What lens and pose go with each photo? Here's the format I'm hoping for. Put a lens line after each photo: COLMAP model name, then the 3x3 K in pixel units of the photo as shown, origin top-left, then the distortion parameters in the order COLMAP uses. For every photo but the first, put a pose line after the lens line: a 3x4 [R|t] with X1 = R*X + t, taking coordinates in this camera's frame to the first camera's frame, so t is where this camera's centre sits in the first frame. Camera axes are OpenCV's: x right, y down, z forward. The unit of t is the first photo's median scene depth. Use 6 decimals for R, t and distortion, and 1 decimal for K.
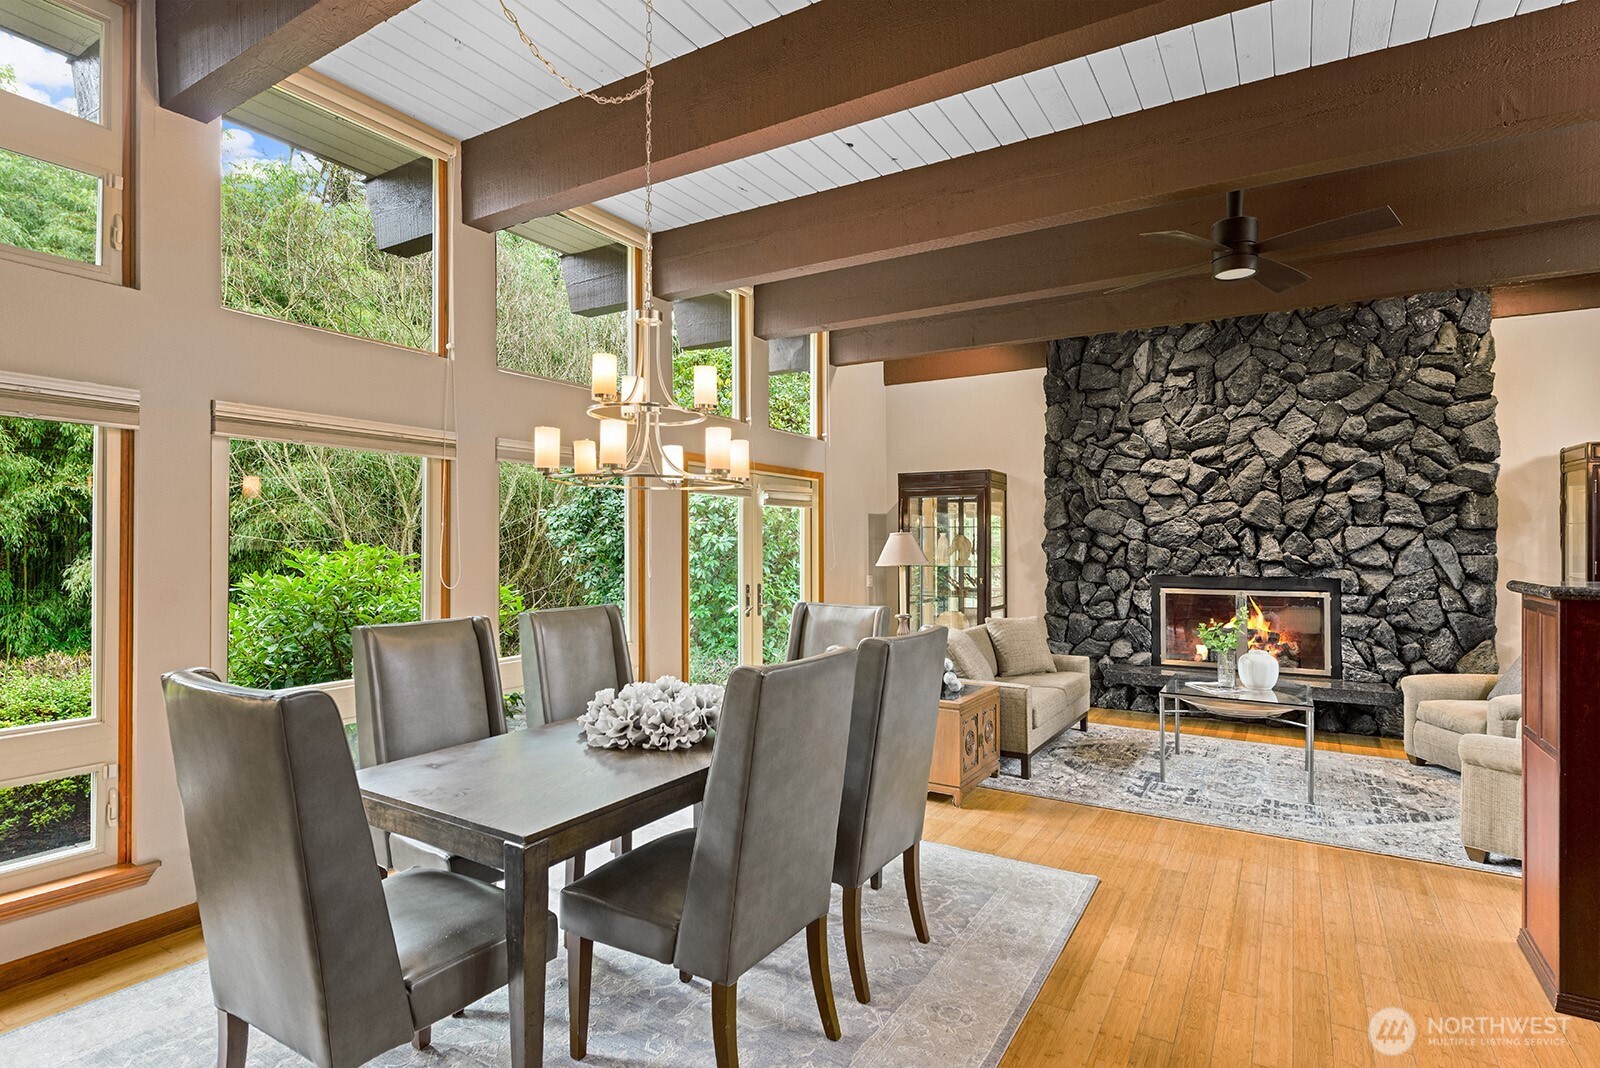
lens RADIAL K [[828.8, 0, 757.2], [0, 828.8, 536.9], [0, 0, 1]] dist [-0.002130, -0.002303]
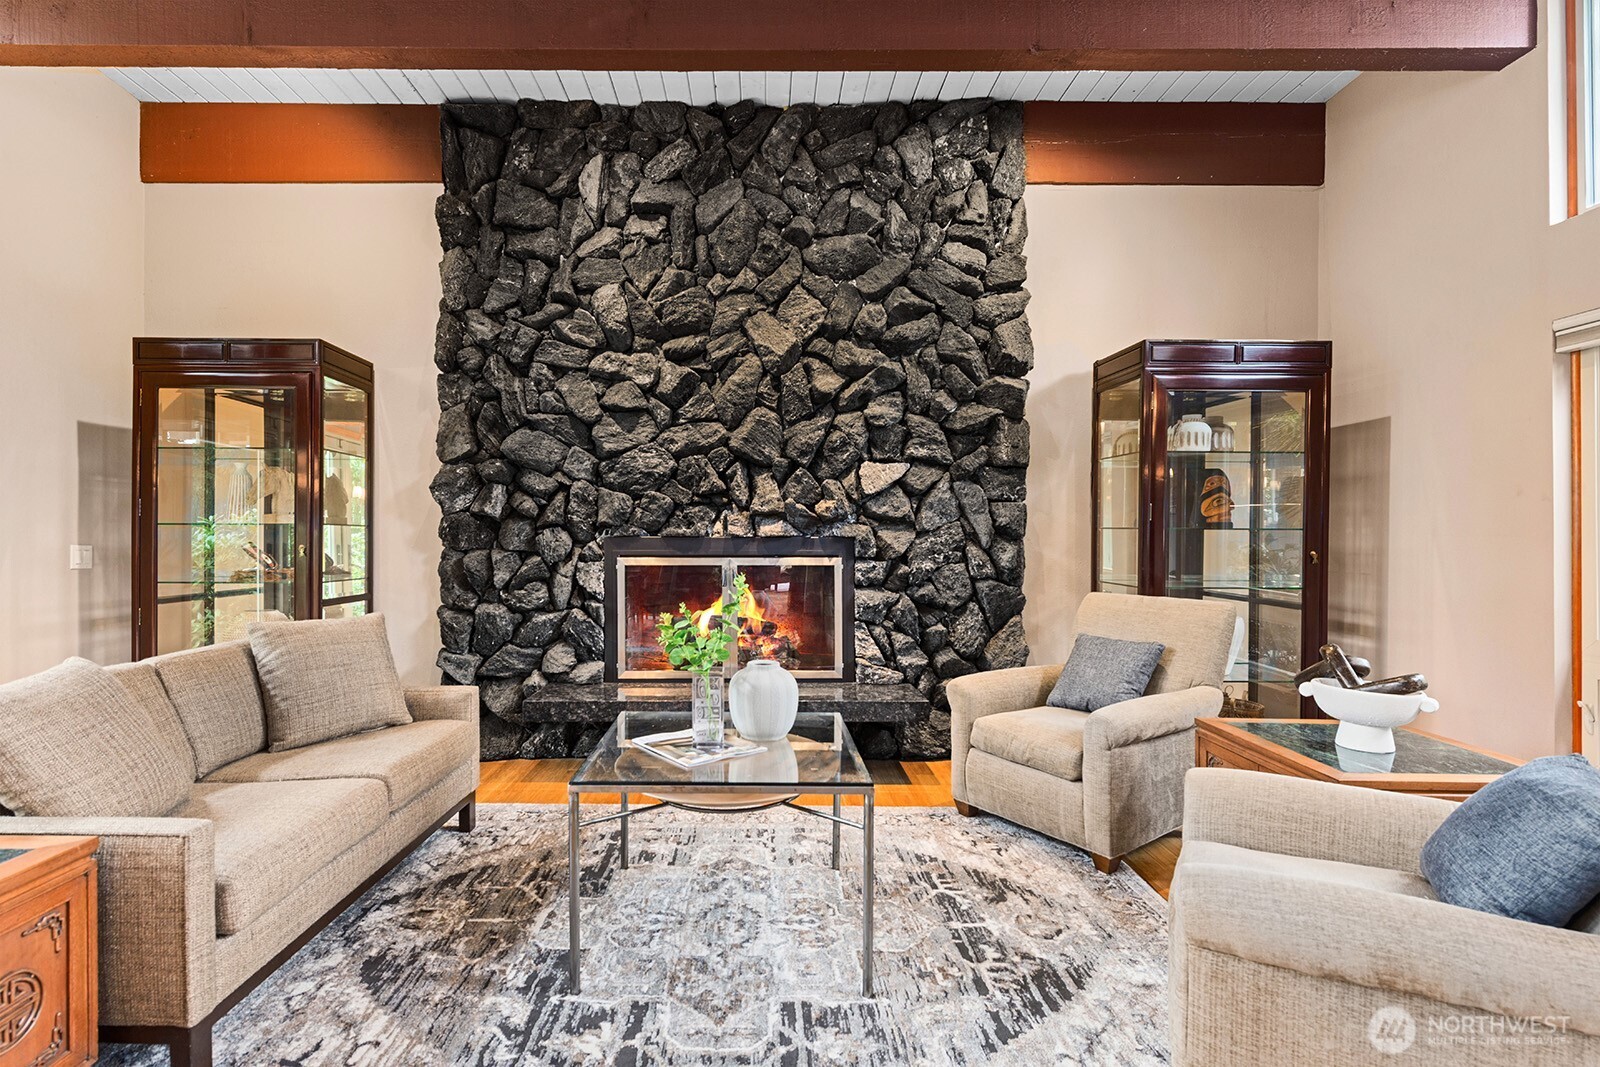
lens RADIAL K [[828.8, 0, 757.2], [0, 828.8, 536.4], [0, 0, 1]] dist [-0.002130, -0.002303]
pose [[0.841518, 0.001809, 0.540225, 0.259377], [-0.004440, 0.999984, 0.003568, 0.047157], [-0.540210, -0.005401, 0.841513, 0.455393]]
